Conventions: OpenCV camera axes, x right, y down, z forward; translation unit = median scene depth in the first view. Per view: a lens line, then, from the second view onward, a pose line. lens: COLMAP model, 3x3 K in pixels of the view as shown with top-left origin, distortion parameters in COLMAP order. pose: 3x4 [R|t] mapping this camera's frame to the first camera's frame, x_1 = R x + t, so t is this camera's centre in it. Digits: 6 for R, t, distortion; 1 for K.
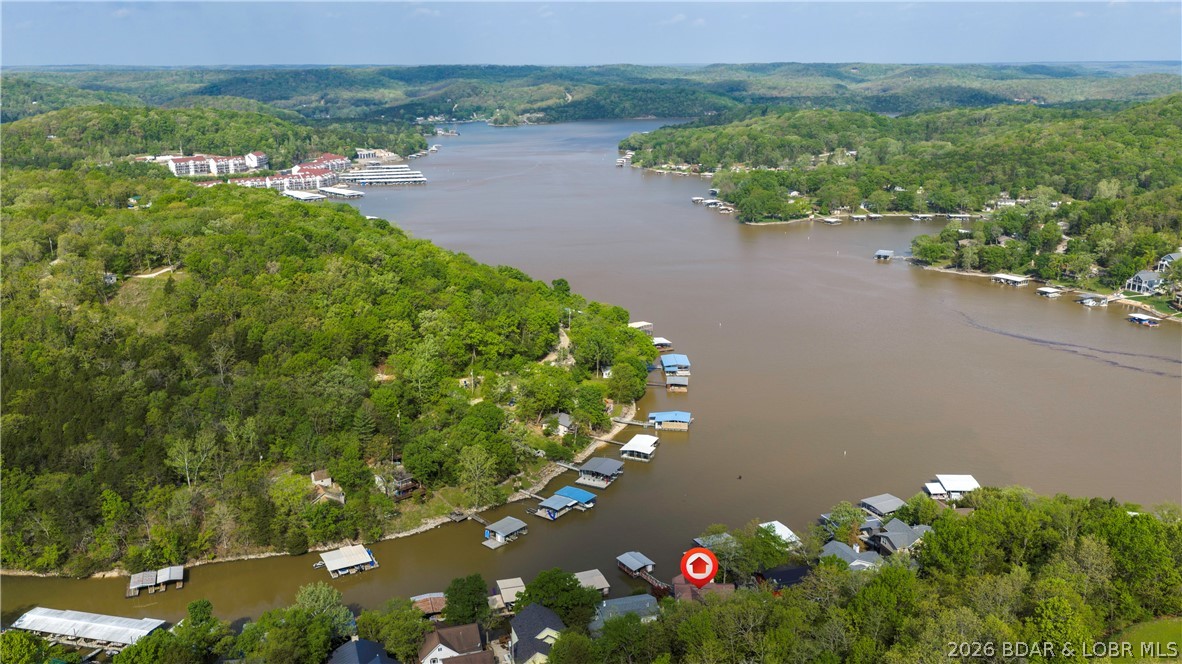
lens RADIAL K [[972.7, 0, 591.0], [0, 972.7, 332.0], [0, 0, 1]] dist [0.026816, -0.061417]
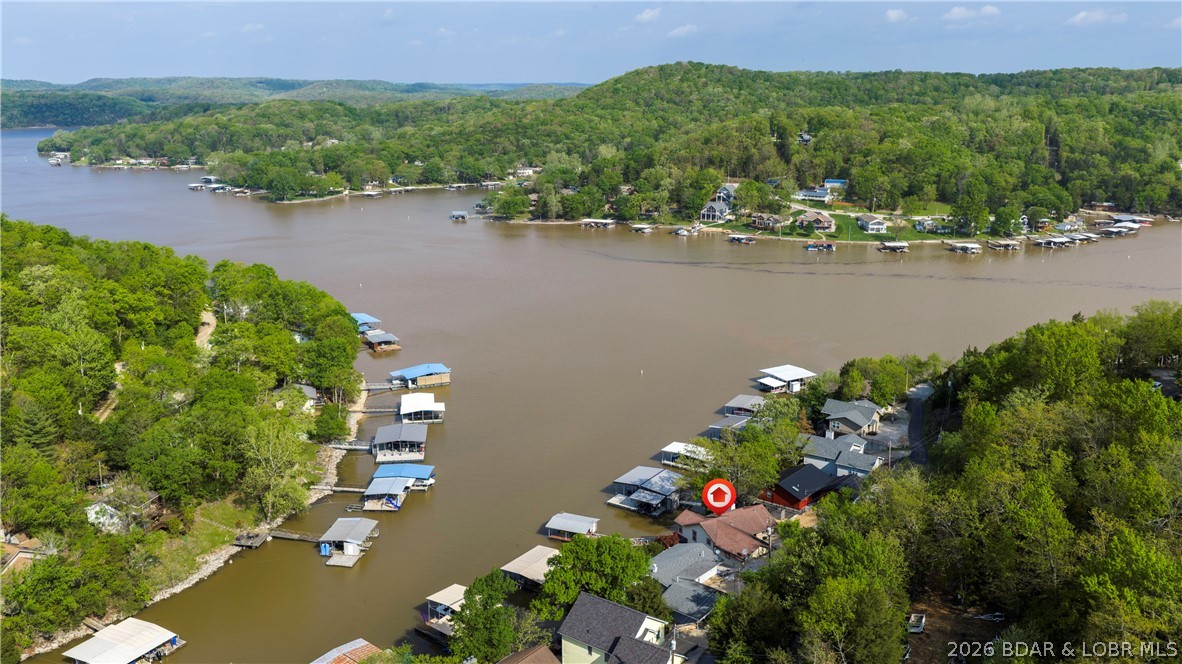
lens RADIAL K [[972.7, 0, 591.0], [0, 972.7, 332.0], [0, 0, 1]] dist [0.026816, -0.061417]
pose [[0.828784, -0.130464, 0.544147, -0.121156], [0.143388, 0.989487, 0.018845, 0.033272], [-0.540885, 0.062406, 0.838778, 0.151245]]
